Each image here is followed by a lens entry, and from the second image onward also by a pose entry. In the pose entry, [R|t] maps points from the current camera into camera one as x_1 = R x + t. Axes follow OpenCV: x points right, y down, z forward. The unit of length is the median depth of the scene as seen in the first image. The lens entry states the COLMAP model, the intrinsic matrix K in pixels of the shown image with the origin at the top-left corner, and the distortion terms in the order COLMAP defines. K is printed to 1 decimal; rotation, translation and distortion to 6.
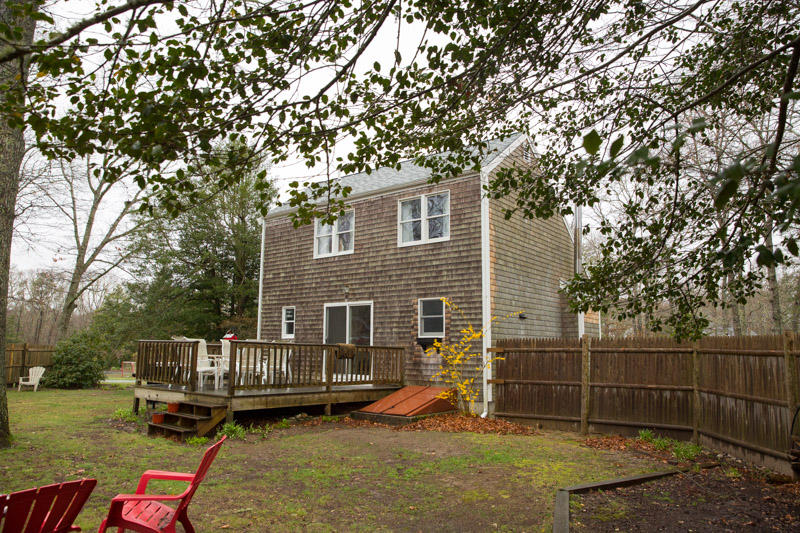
lens RADIAL K [[559.3, 0, 400.0], [0, 559.3, 266.5], [0, 0, 1]] dist [-0.000002, -0.000297]
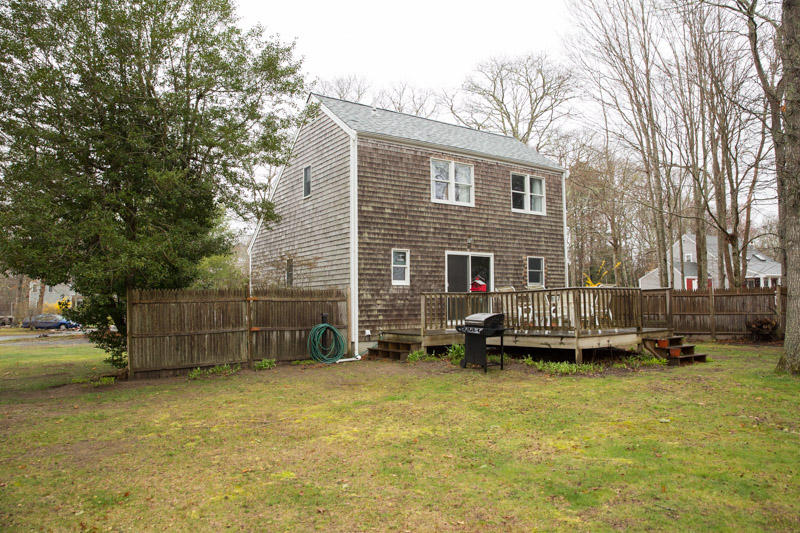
lens RADIAL K [[559.3, 0, 400.0], [0, 559.3, 266.5], [0, 0, 1]] dist [-0.000002, -0.000297]
pose [[0.300629, 0.054110, 0.952205, -1.145992], [-0.125602, 0.991940, -0.016713, 0.125762], [-0.945434, -0.114574, 0.305002, 0.802949]]
